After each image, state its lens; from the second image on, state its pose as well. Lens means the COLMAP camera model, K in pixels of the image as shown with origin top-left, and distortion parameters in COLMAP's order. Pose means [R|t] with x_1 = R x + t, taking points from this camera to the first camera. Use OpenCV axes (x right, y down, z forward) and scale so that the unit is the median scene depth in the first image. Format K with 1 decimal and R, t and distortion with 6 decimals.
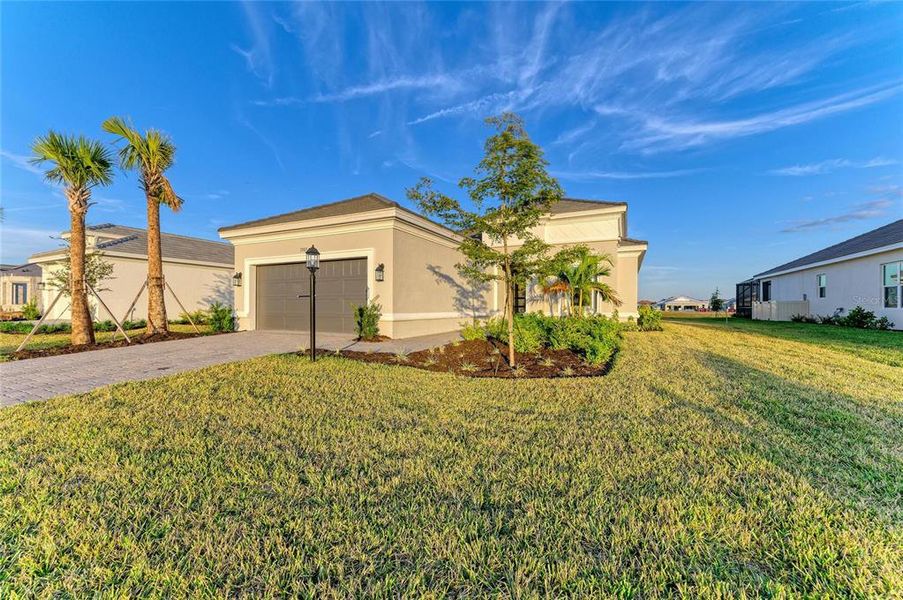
lens RADIAL K [[348.7, 0, 458.6], [0, 348.7, 301.9], [0, 0, 1]] dist [0.010150, 0.000022]
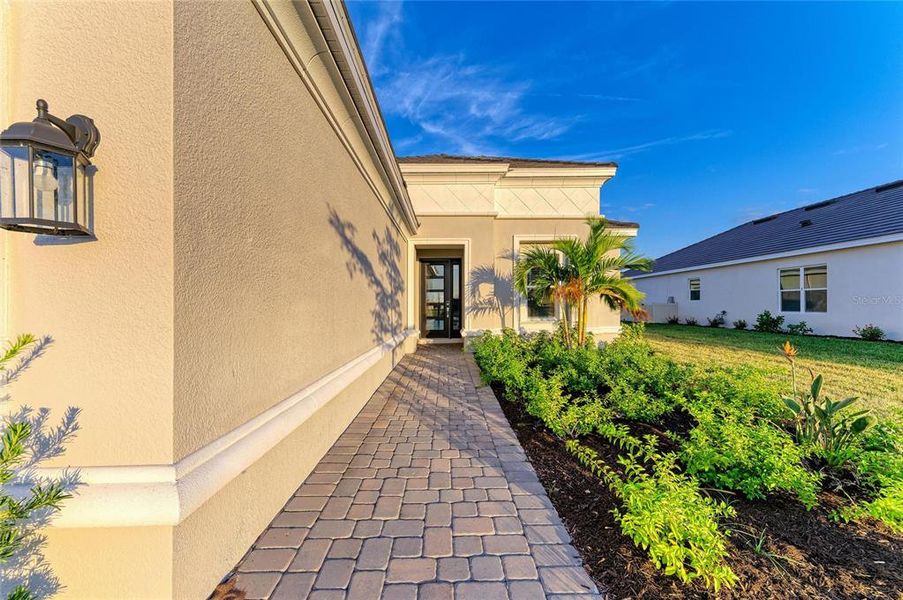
lens RADIAL K [[349.6, 0, 458.7], [0, 349.6, 275.6], [0, 0, 1]] dist [0.018817, 0.000031]
pose [[0.888304, 0.026689, 0.458479, -0.091974], [0.006841, 0.997430, -0.071317, -0.019965], [-0.459204, 0.066488, 0.885839, 0.499993]]
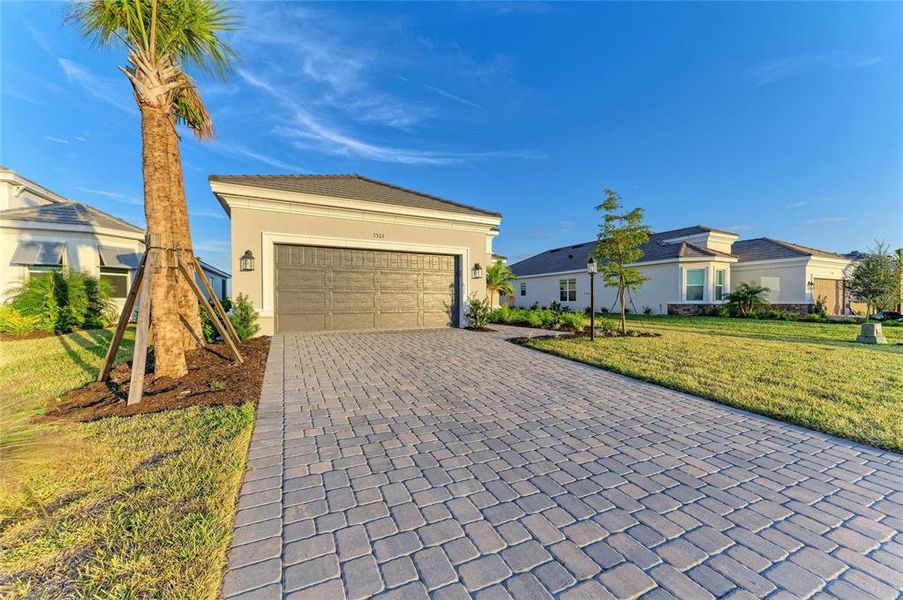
lens RADIAL K [[351.2, 0, 455.3], [0, 351.2, 323.0], [0, 0, 1]] dist [0.026806, -0.007207]
pose [[0.620090, -0.051745, 0.782822, -0.742421], [-0.009178, 0.997276, 0.073190, -0.000018], [-0.784477, -0.052569, 0.617926, 0.211411]]
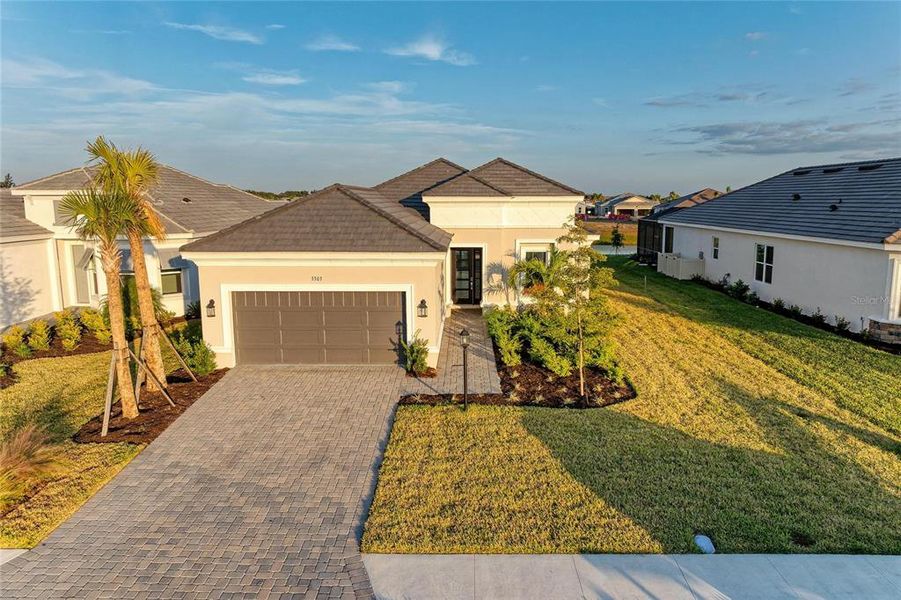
lens RADIAL K [[636.1, 0, 450.6], [0, 636.1, 323.8], [0, 0, 1]] dist [-0.024948, -0.002446]
pose [[0.906246, -0.089096, 0.413255, -0.595653], [0.001214, 0.978084, 0.208209, -0.275107], [-0.422748, -0.188187, 0.886493, -0.462203]]
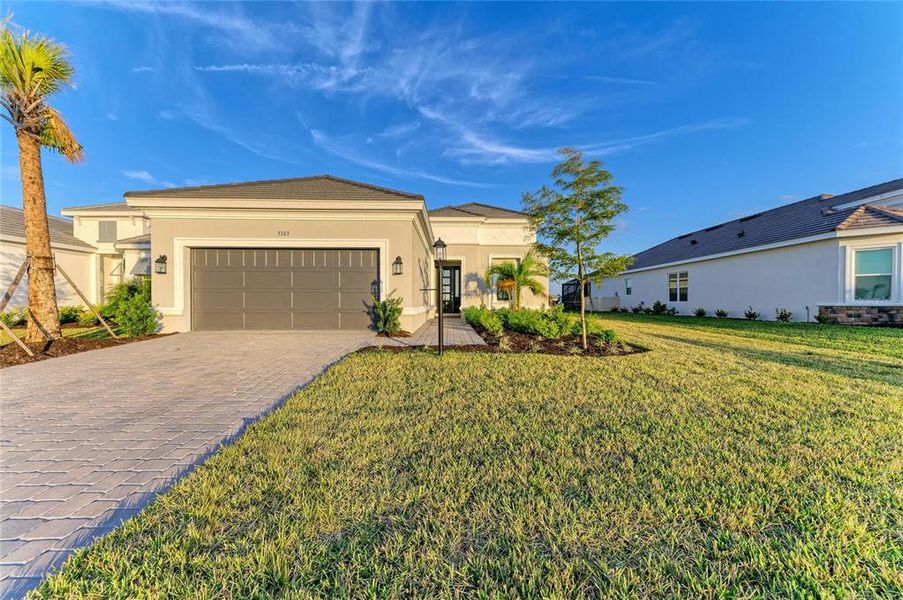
lens RADIAL K [[355.1, 0, 453.5], [0, 355.1, 308.0], [0, 0, 1]] dist [0.022685, -0.000035]
pose [[0.892500, -0.010141, 0.450934, -0.340052], [-0.003943, 0.999534, 0.030283, 0.001706], [-0.451031, -0.028806, 0.892043, 0.027024]]
